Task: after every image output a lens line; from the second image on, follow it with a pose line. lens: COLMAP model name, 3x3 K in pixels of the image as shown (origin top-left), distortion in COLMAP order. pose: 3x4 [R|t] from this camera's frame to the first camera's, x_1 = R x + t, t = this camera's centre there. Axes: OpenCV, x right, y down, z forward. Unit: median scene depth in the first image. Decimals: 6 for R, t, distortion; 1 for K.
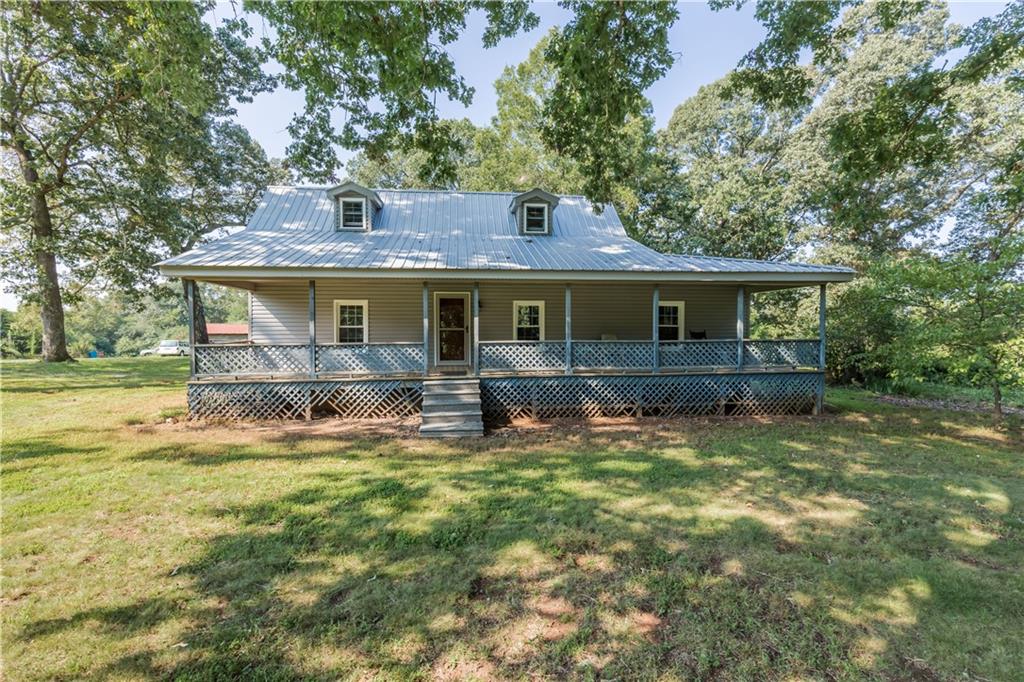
lens RADIAL K [[463.6, 0, 513.4], [0, 463.6, 339.9], [0, 0, 1]] dist [-0.002729, 0.000007]
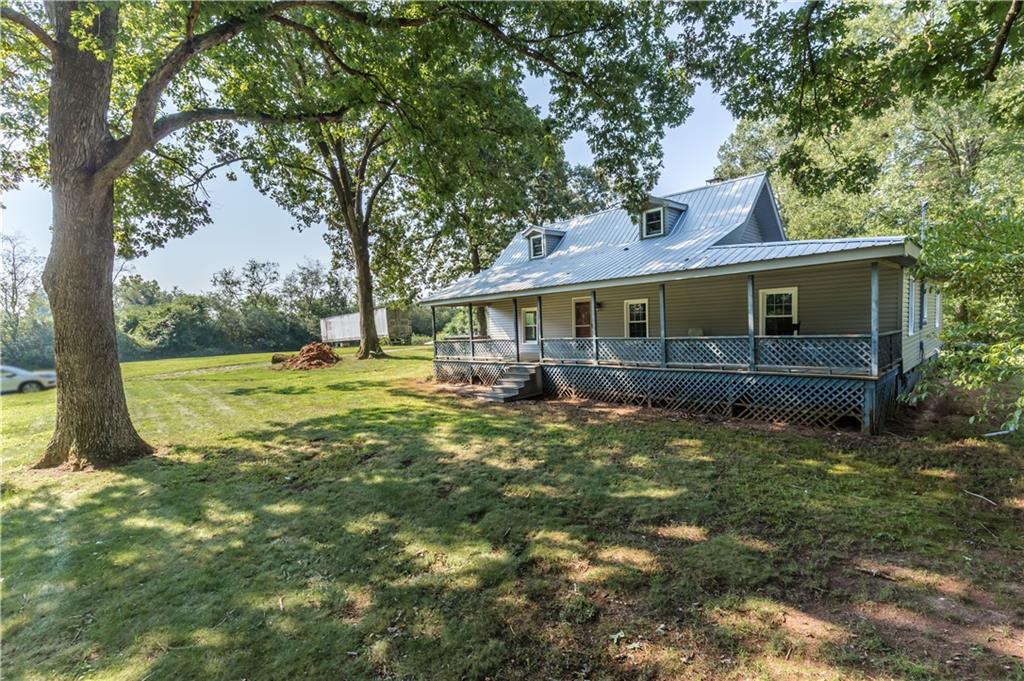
lens RADIAL K [[463.6, 0, 517.7], [0, 463.6, 336.5], [0, 0, 1]] dist [-0.002729, 0.000007]
pose [[0.617759, -0.002115, -0.786365, 0.912239], [0.008281, 0.999958, 0.003816, -0.002908], [0.786324, -0.008869, 0.617751, 0.103861]]
